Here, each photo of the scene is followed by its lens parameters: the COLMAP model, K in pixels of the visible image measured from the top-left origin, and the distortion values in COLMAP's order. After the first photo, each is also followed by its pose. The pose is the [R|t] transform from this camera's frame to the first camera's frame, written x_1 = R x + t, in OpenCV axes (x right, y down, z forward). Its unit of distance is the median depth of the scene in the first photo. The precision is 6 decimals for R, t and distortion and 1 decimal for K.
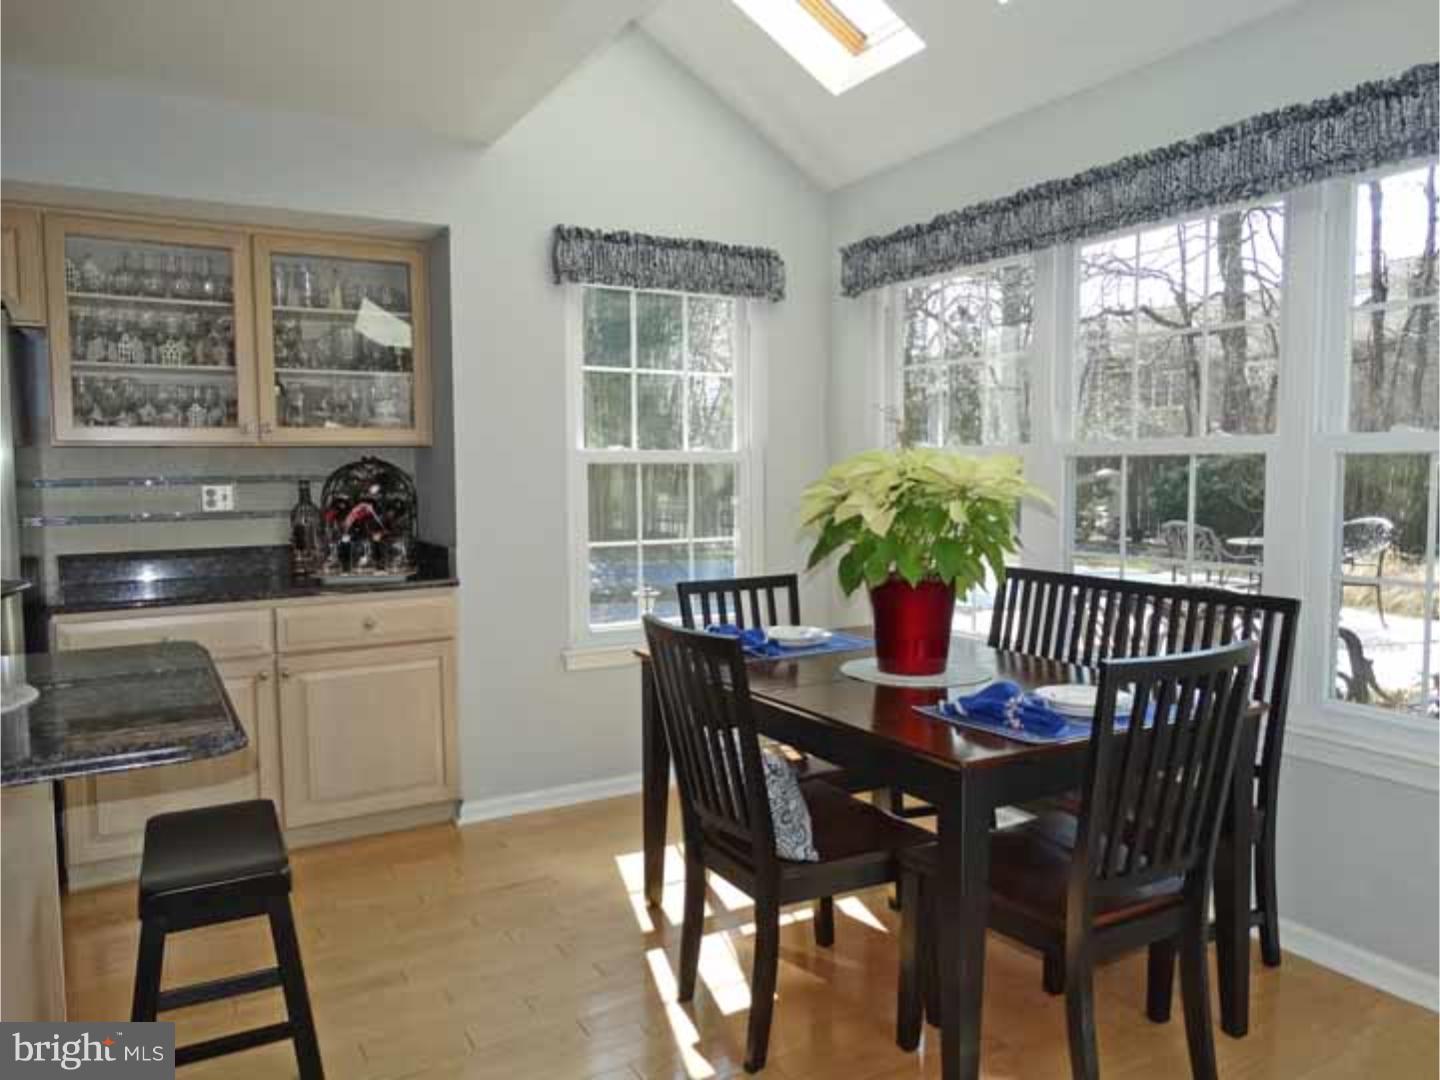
lens RADIAL K [[1045.2, 0, 724.5], [0, 1045.2, 534.4], [0, 0, 1]] dist [0.012336, -0.011481]
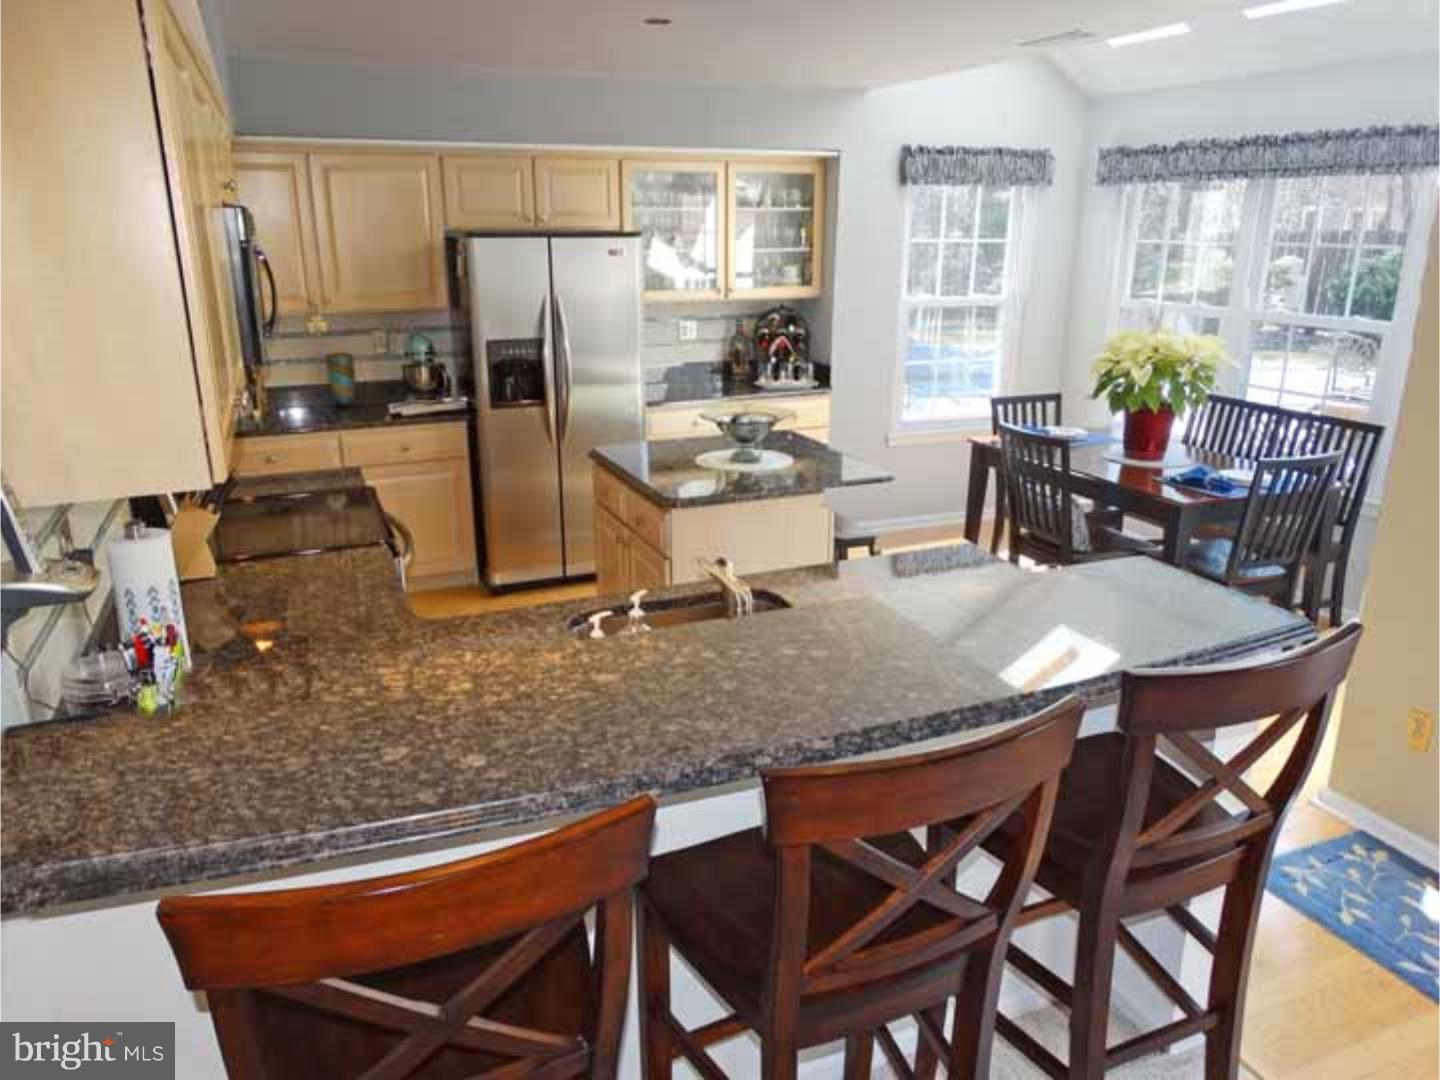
lens RADIAL K [[1045.2, 0, 713.0], [0, 1045.2, 537.9], [0, 0, 1]] dist [0.012336, -0.011481]
pose [[0.990309, 0.053906, -0.127991, -0.239545], [-0.024071, 0.974271, 0.224091, -0.091230], [0.136777, -0.218838, 0.966127, -0.653684]]
